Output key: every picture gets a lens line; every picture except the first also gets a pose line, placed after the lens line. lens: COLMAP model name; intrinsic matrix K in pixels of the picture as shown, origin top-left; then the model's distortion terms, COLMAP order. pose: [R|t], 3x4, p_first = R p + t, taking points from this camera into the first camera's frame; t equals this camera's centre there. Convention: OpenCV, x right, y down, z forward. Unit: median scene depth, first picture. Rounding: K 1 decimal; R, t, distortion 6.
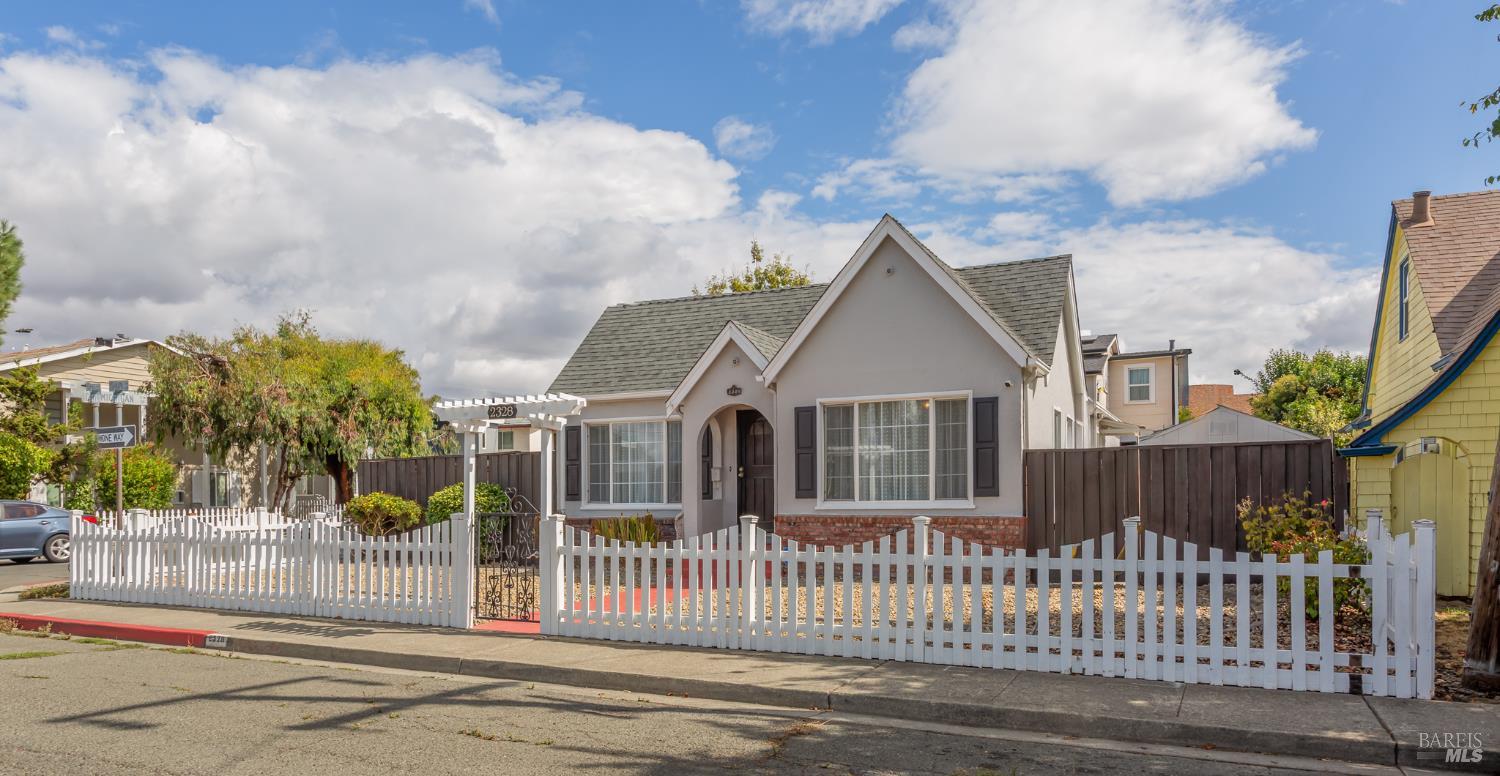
lens RADIAL K [[975.3, 0, 750.0], [0, 975.3, 388.0], [0, 0, 1]] dist [0.001934, 0.002849]
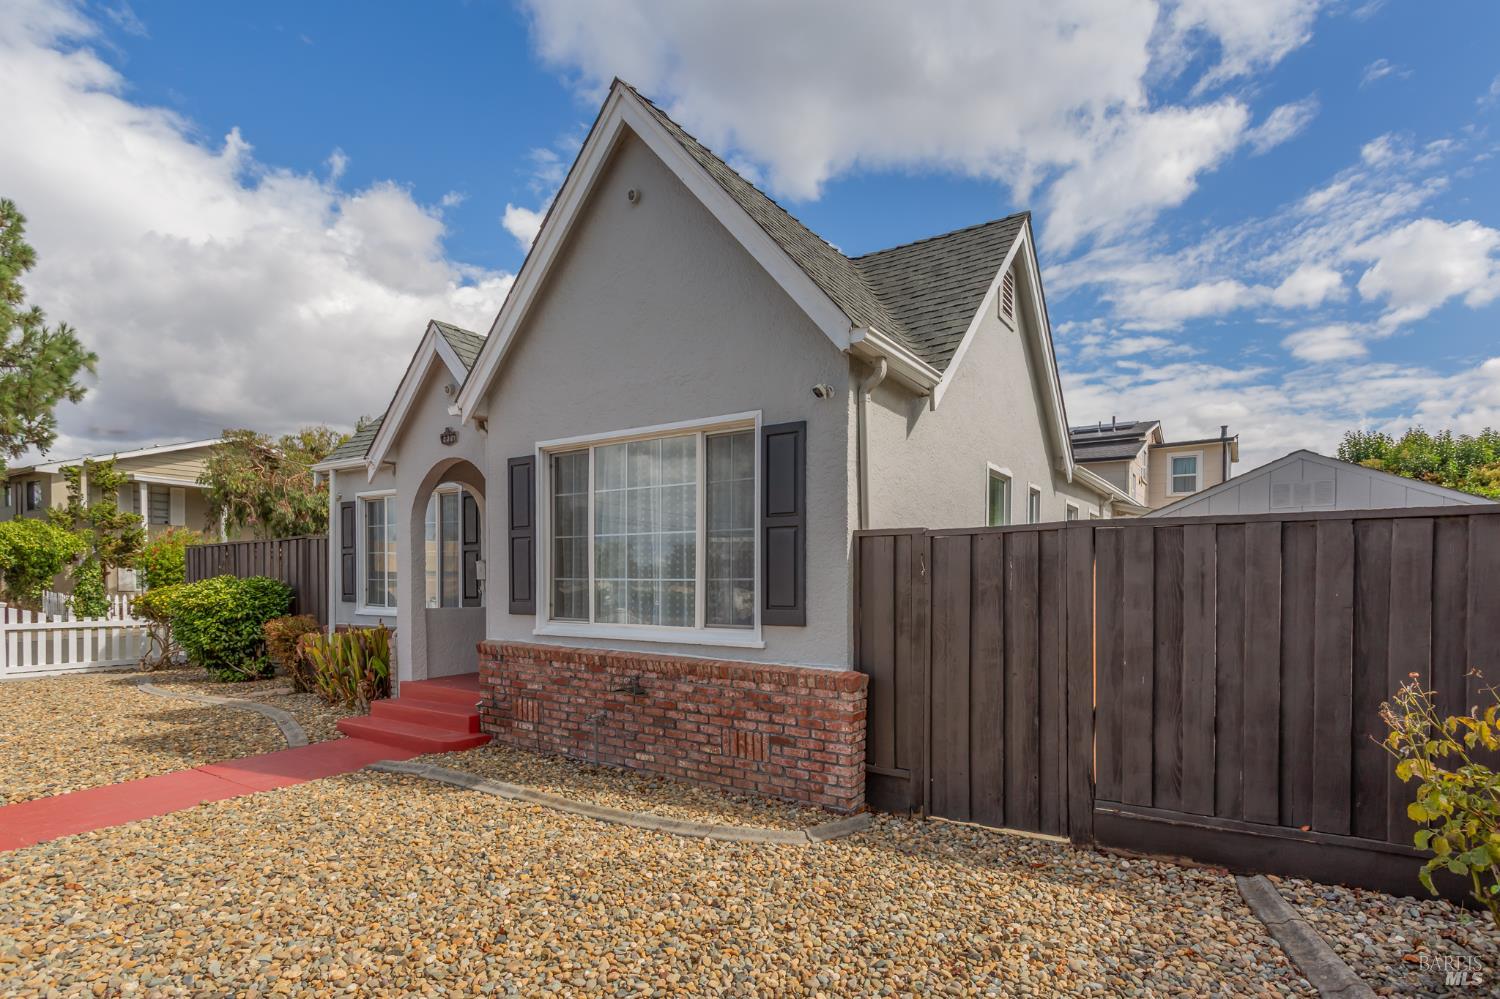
lens RADIAL K [[759.0, 0, 772.4], [0, 759.0, 524.2], [0, 0, 1]] dist [0.001712, 0.000067]
pose [[0.990880, 0.005850, -0.134623, 0.280676], [-0.001242, 0.999411, 0.034283, 0.045853], [0.134745, -0.033803, 0.990304, 0.605859]]
